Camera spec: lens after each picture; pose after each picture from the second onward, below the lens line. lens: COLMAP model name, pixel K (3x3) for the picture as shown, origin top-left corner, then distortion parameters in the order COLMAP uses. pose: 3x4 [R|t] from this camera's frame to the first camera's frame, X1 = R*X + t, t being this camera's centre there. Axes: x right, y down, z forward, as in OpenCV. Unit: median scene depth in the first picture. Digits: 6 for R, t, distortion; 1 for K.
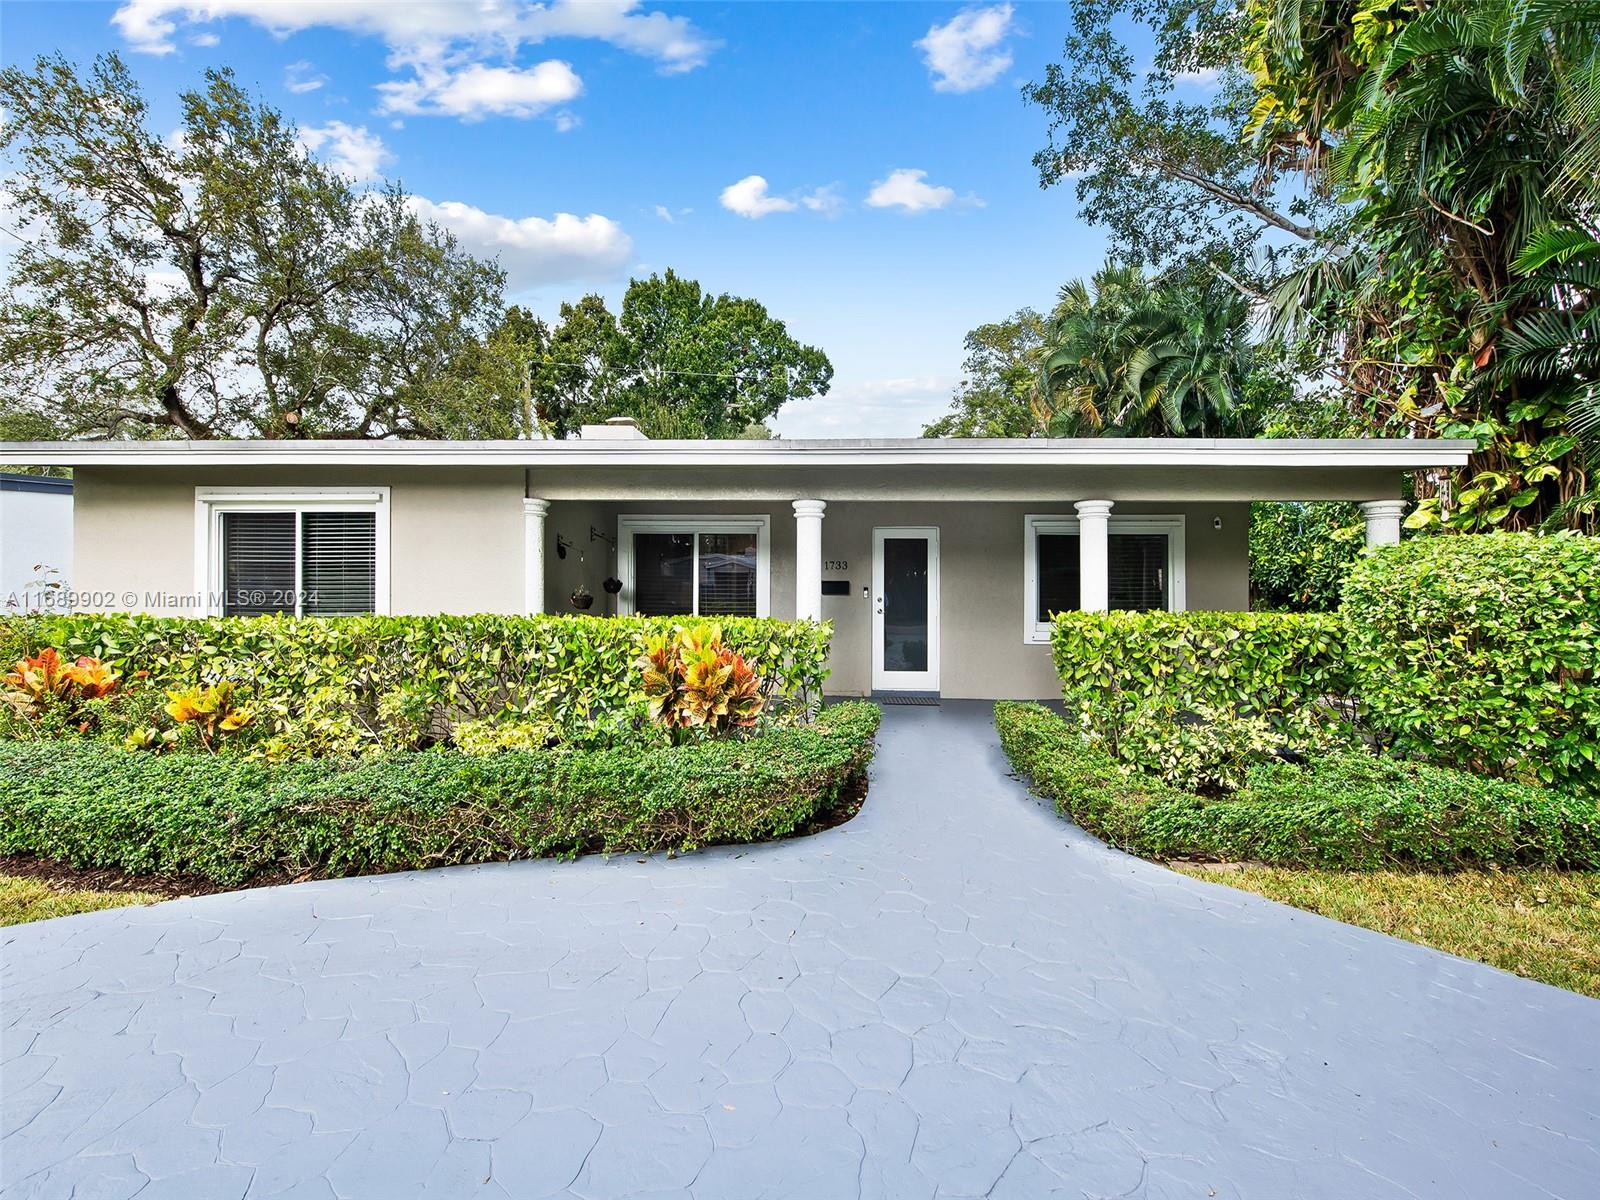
lens RADIAL K [[639.6, 0, 798.2], [0, 639.6, 589.7], [0, 0, 1]] dist [-0.011656, -0.000200]
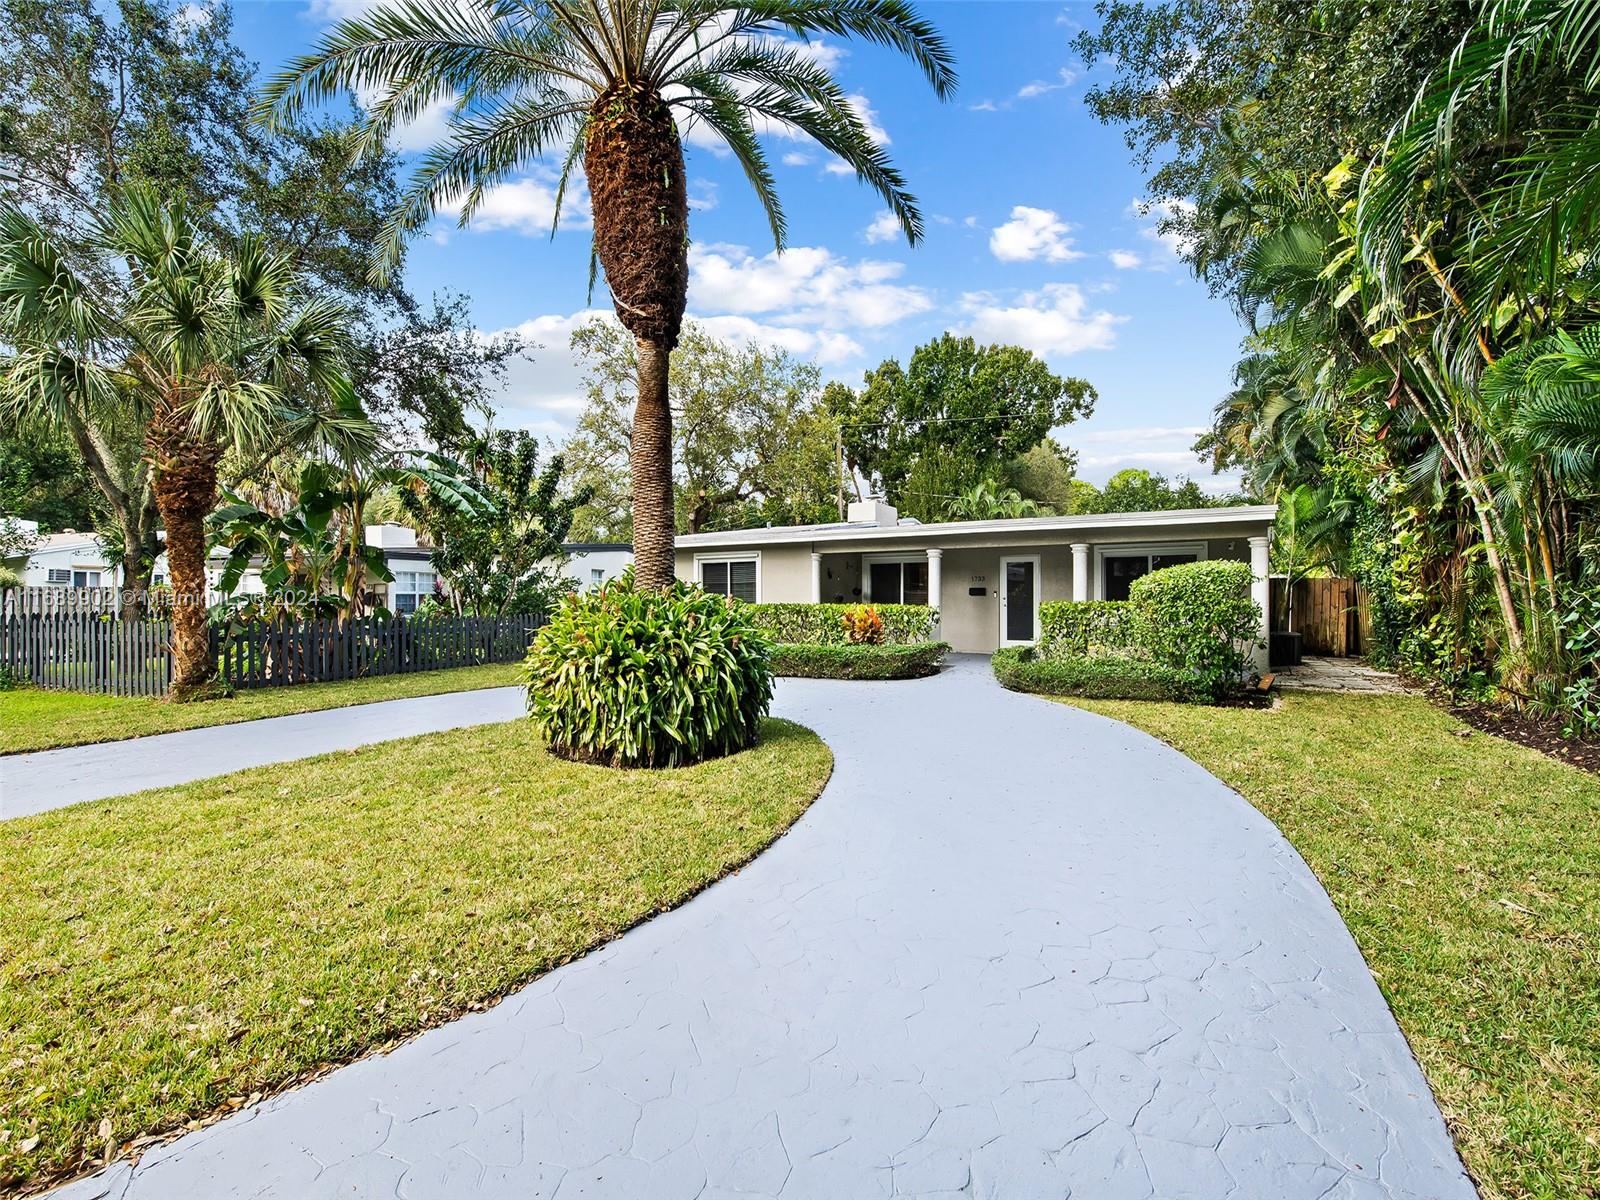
lens RADIAL K [[654.8, 0, 801.4], [0, 654.8, 600.4], [0, 0, 1]] dist [-0.012226, -0.001848]
pose [[0.884859, -0.003342, -0.465847, 0.310689], [0.003534, 0.999994, -0.000462, 0.013314], [0.465846, -0.001237, 0.884865, -0.539755]]
